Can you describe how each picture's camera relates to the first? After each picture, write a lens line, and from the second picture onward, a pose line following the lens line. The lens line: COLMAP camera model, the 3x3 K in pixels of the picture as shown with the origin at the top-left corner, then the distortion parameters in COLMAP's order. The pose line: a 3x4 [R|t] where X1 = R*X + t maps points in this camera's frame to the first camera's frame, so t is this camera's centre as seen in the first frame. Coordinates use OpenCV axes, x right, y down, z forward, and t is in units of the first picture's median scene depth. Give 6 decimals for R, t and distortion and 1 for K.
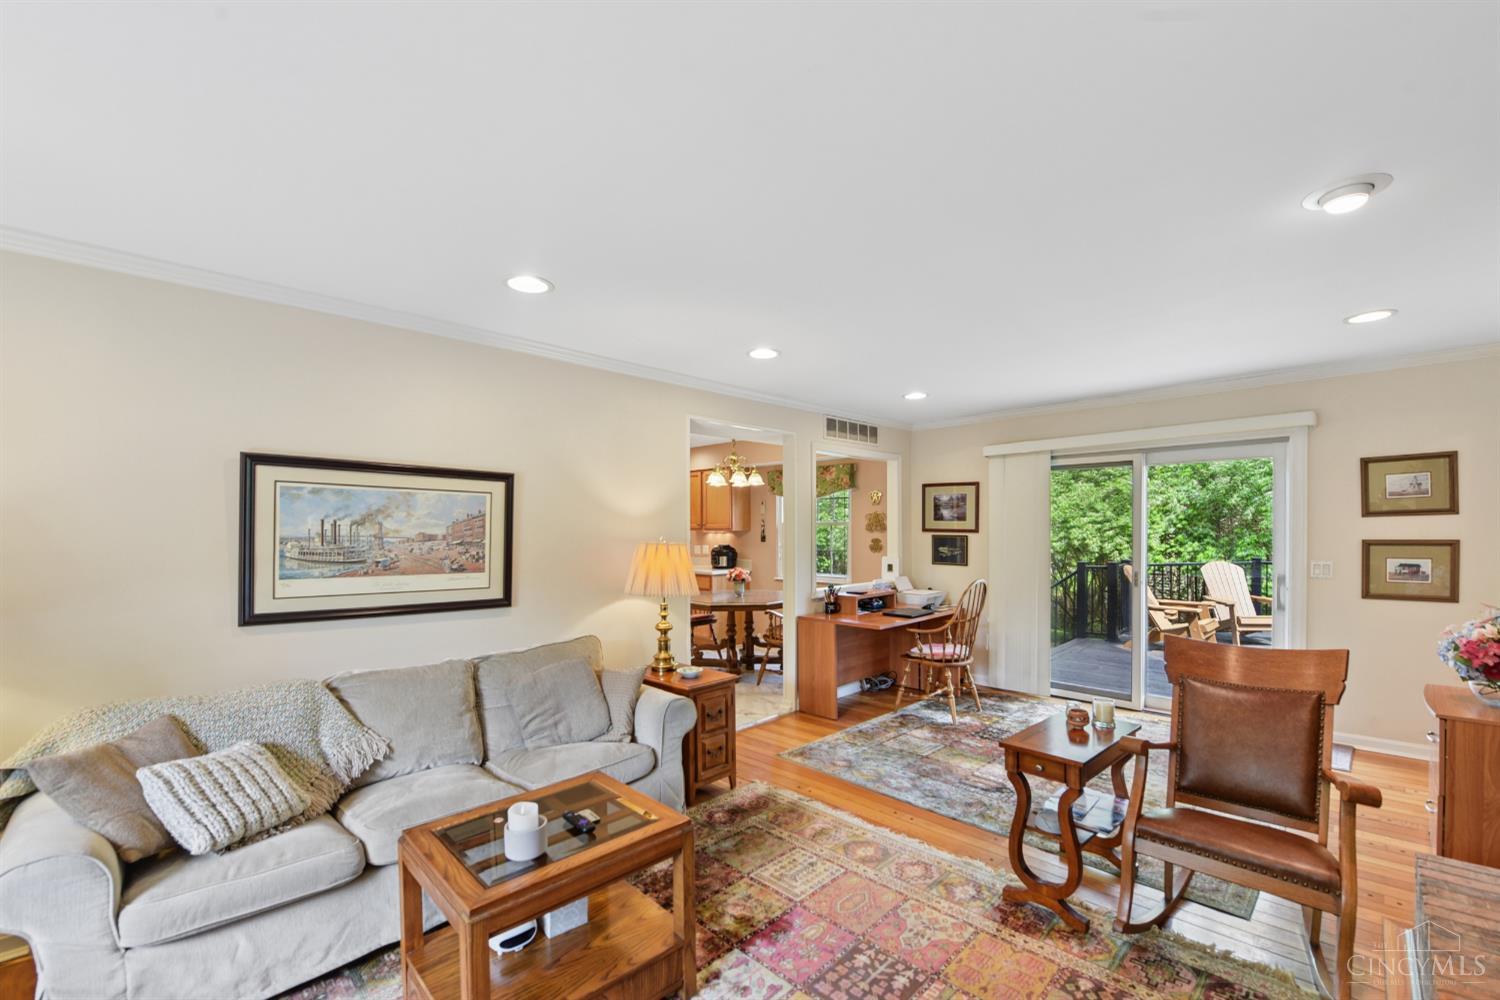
lens RADIAL K [[615.9, 0, 755.5], [0, 615.9, 534.4], [0, 0, 1]] dist [-0.000385, -0.000027]
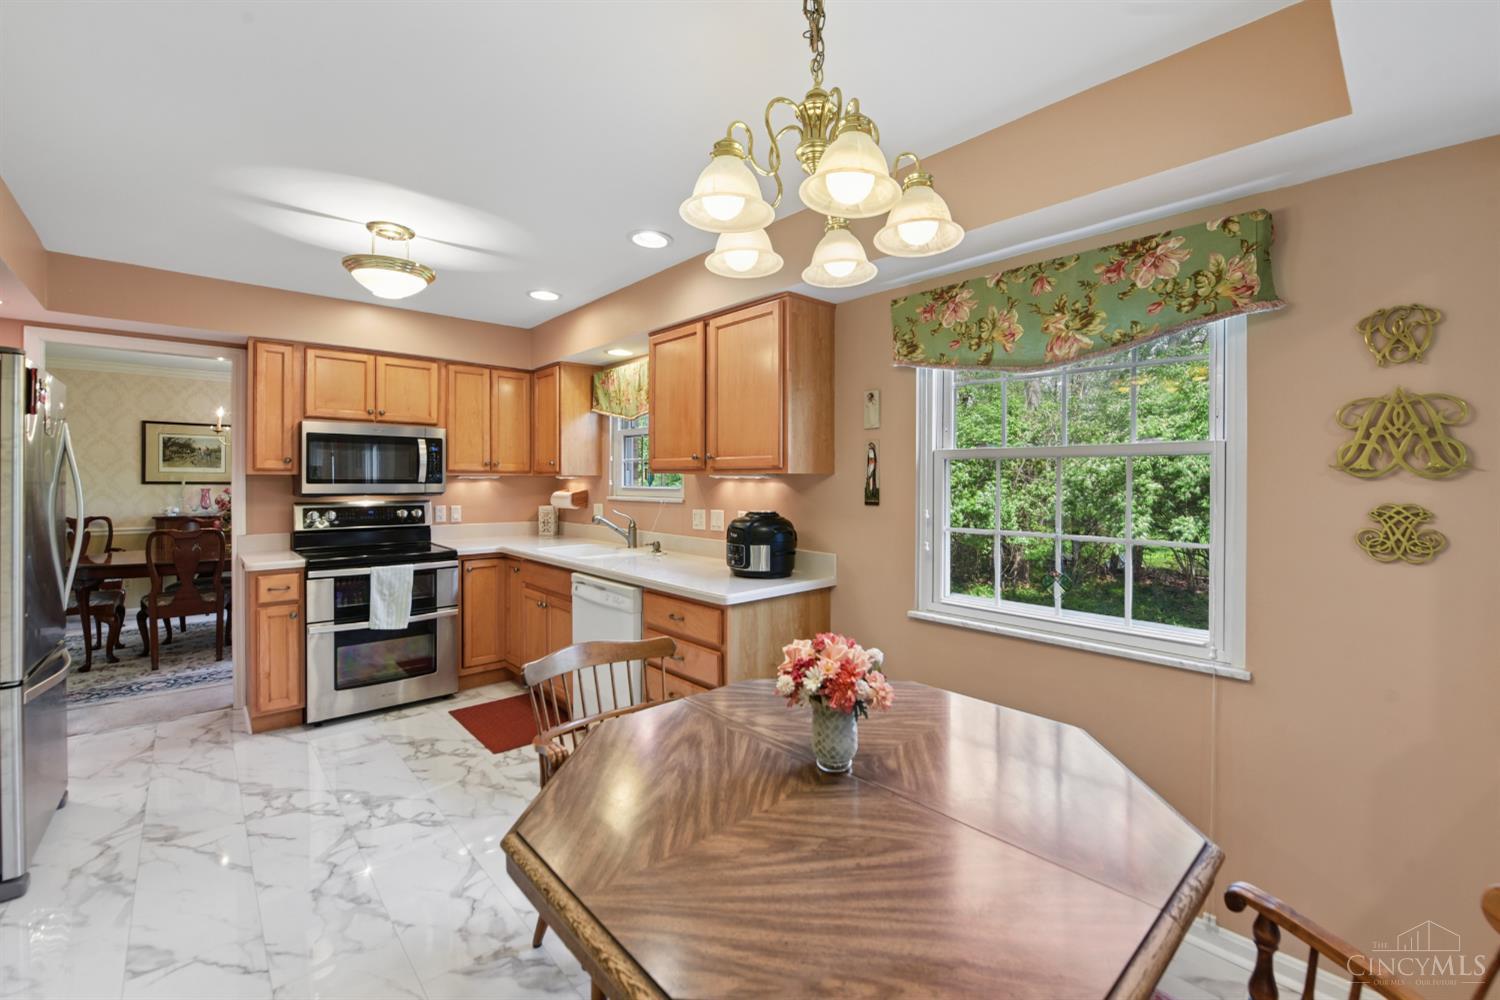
lens RADIAL K [[615.9, 0, 750.2], [0, 615.9, 488.8], [0, 0, 1]] dist [-0.000385, -0.000027]
pose [[0.998139, 0.005256, -0.060760, -0.039208], [-0.004747, 0.999952, 0.008516, -0.000311], [0.060802, -0.008212, 0.998116, 0.689950]]
